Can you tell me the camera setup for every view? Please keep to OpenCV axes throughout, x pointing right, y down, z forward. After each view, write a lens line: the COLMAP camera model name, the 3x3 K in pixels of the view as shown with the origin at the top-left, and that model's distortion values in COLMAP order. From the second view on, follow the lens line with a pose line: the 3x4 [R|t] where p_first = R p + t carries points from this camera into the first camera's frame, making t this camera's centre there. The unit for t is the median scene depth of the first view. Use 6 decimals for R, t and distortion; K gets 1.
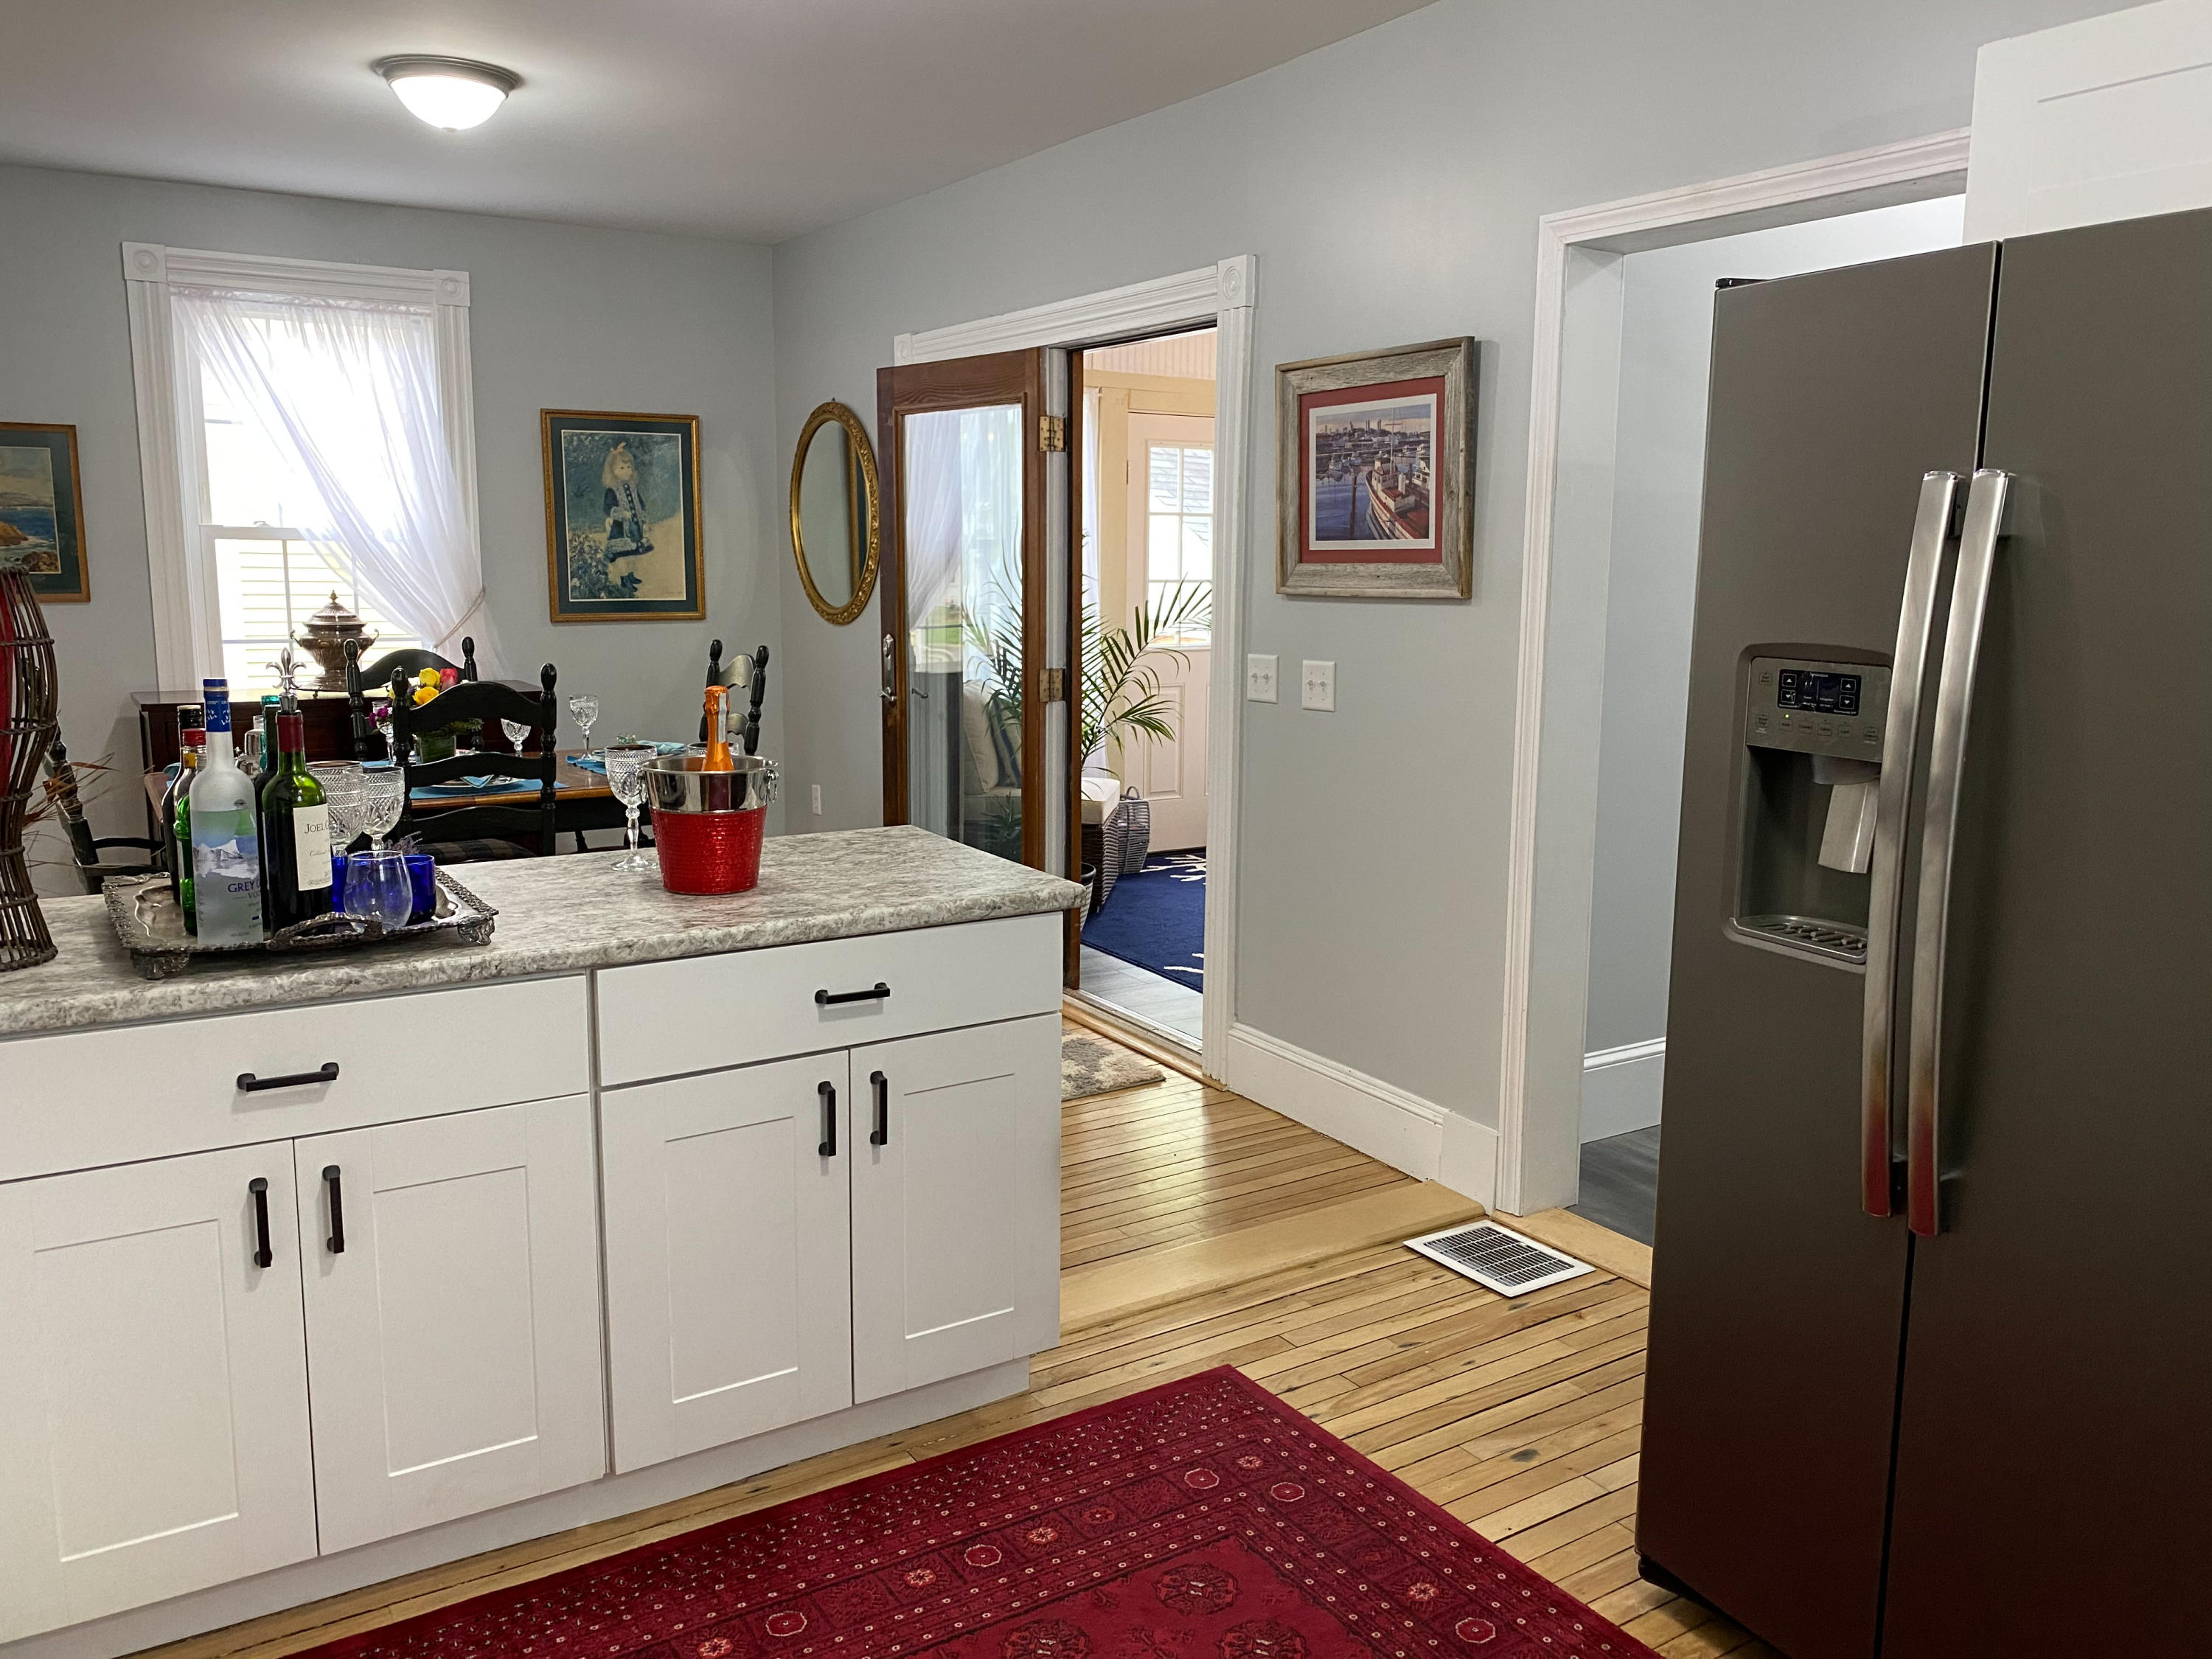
lens RADIAL K [[1679.4, 0, 1111.8], [0, 1679.4, 819.3], [0, 0, 1]] dist [0.011569, -0.006352]
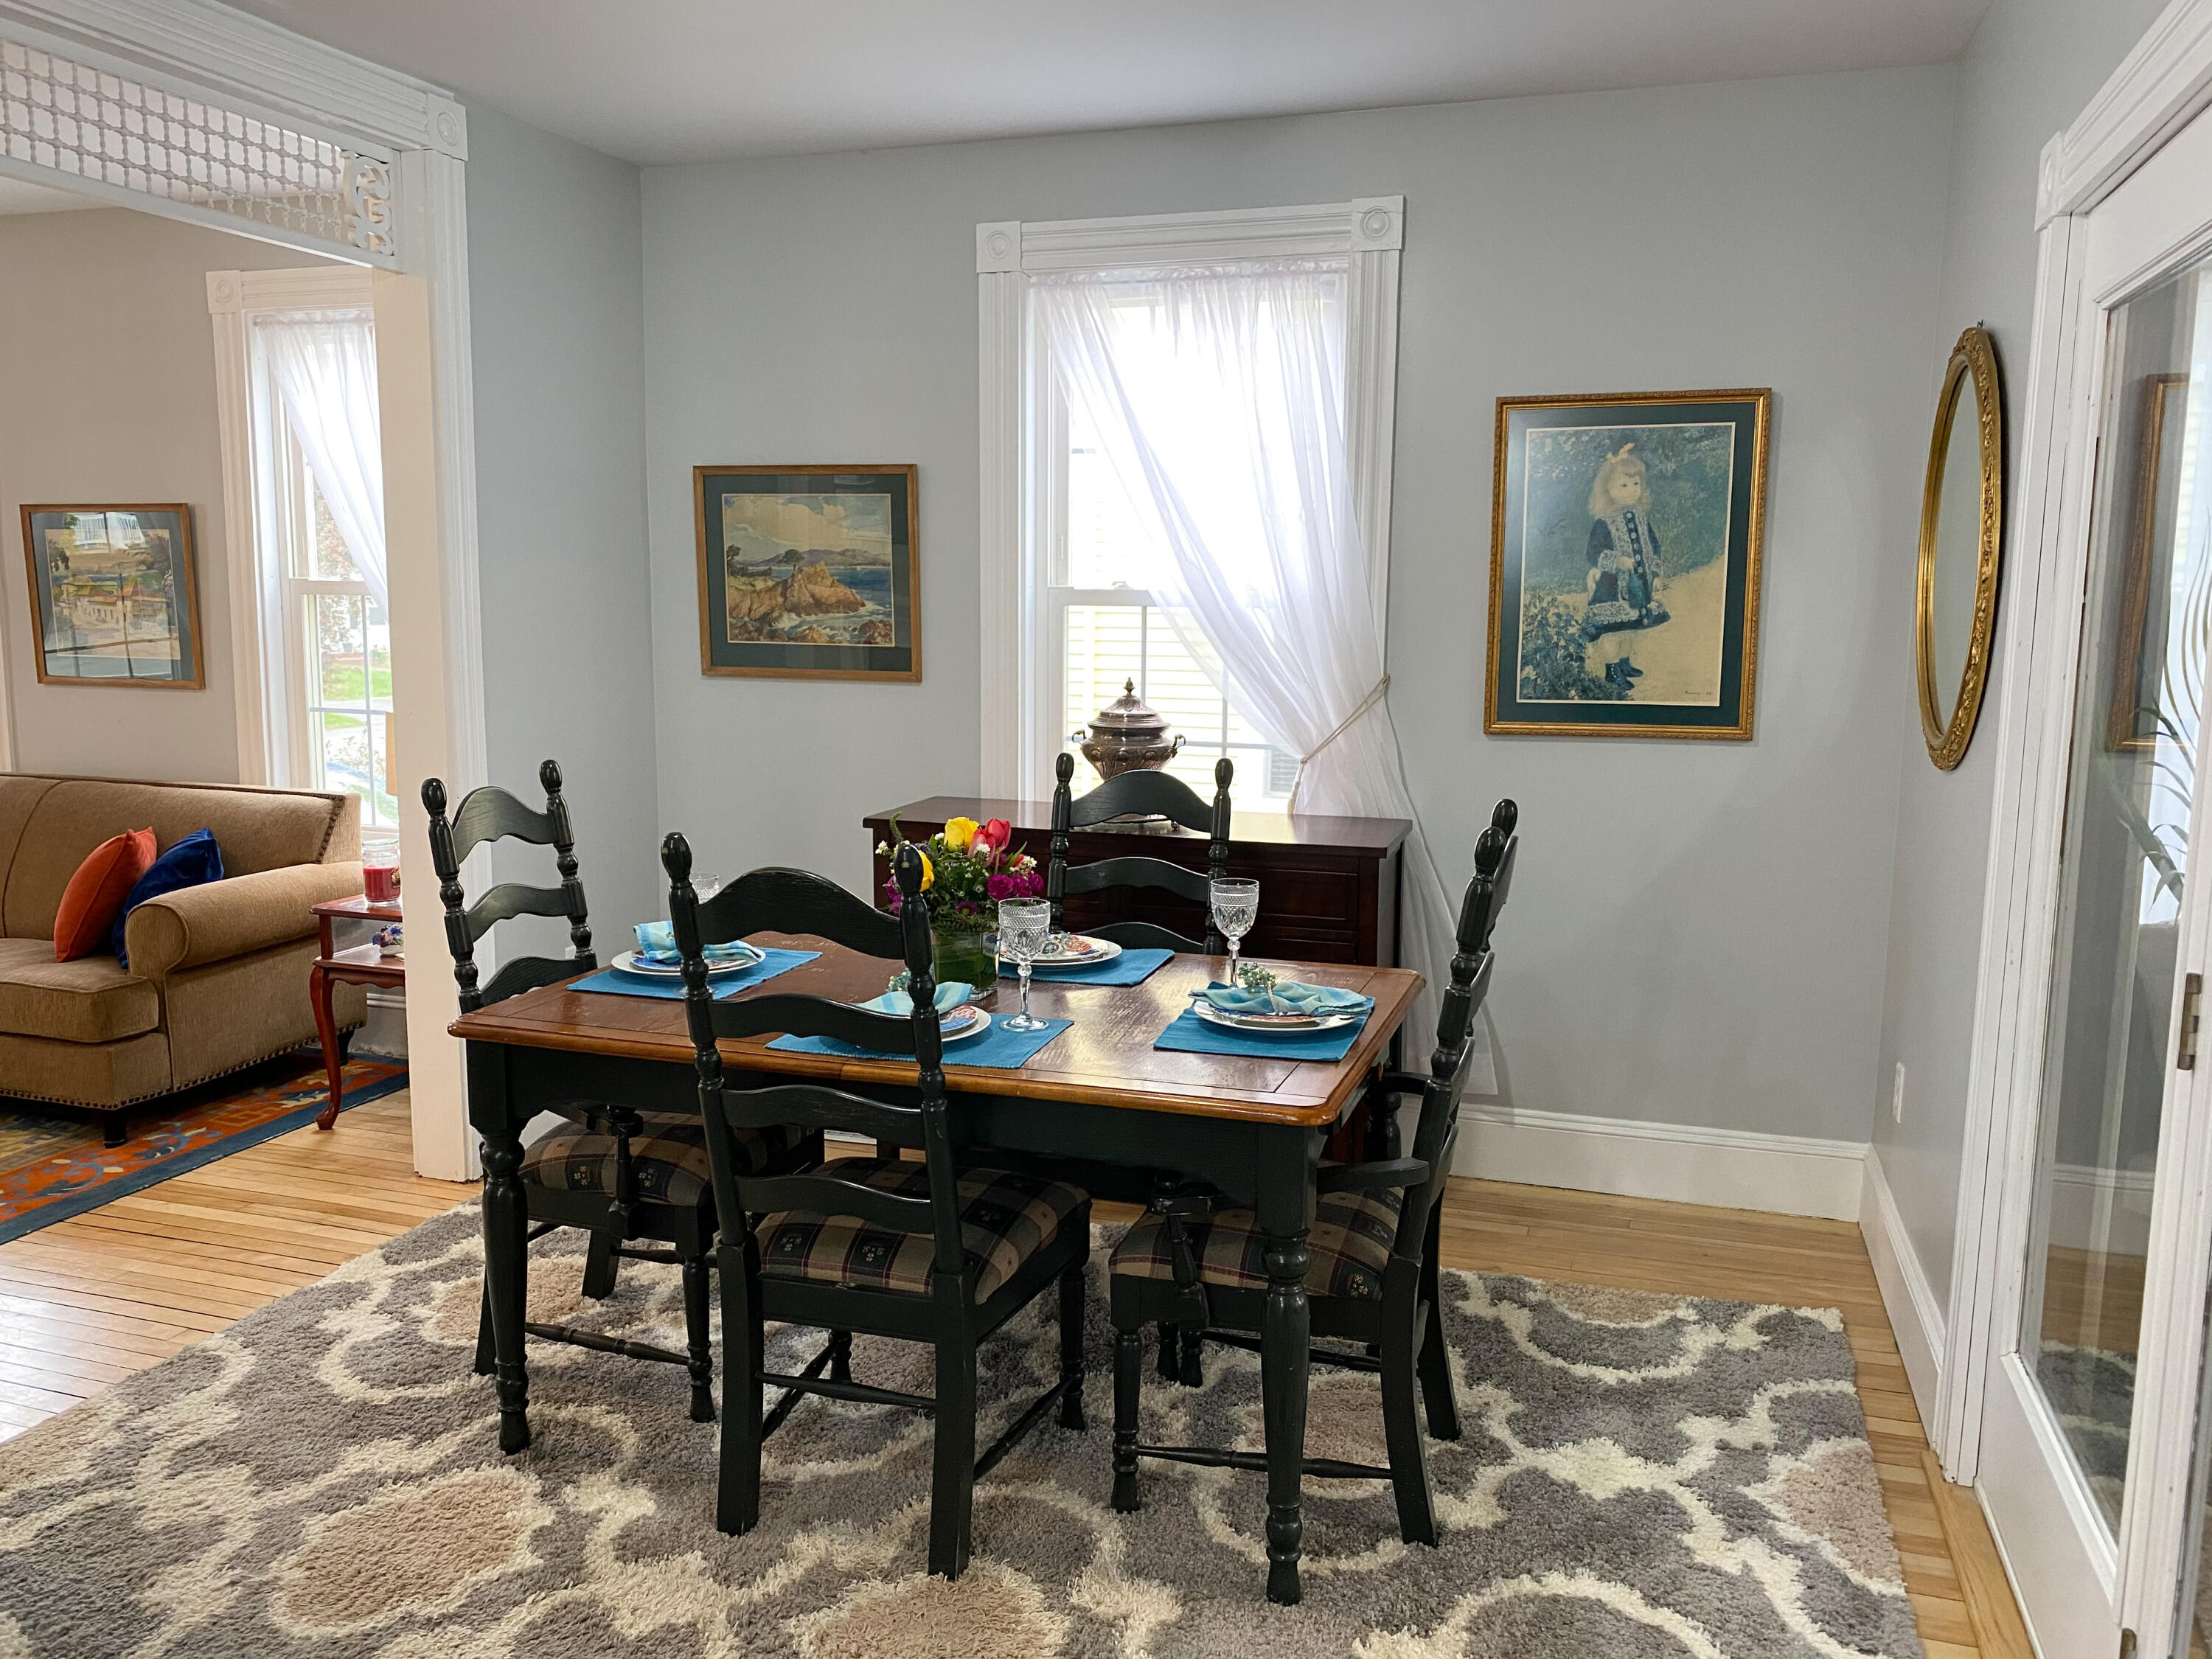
lens RADIAL K [[1679.4, 0, 1111.2], [0, 1679.4, 850.0], [0, 0, 1]] dist [0.011569, -0.006352]
pose [[0.643080, 0.109880, -0.757875, 0.063021], [-0.123706, 0.991560, 0.038793, -0.080315], [0.755742, 0.068807, 0.651245, 0.479470]]
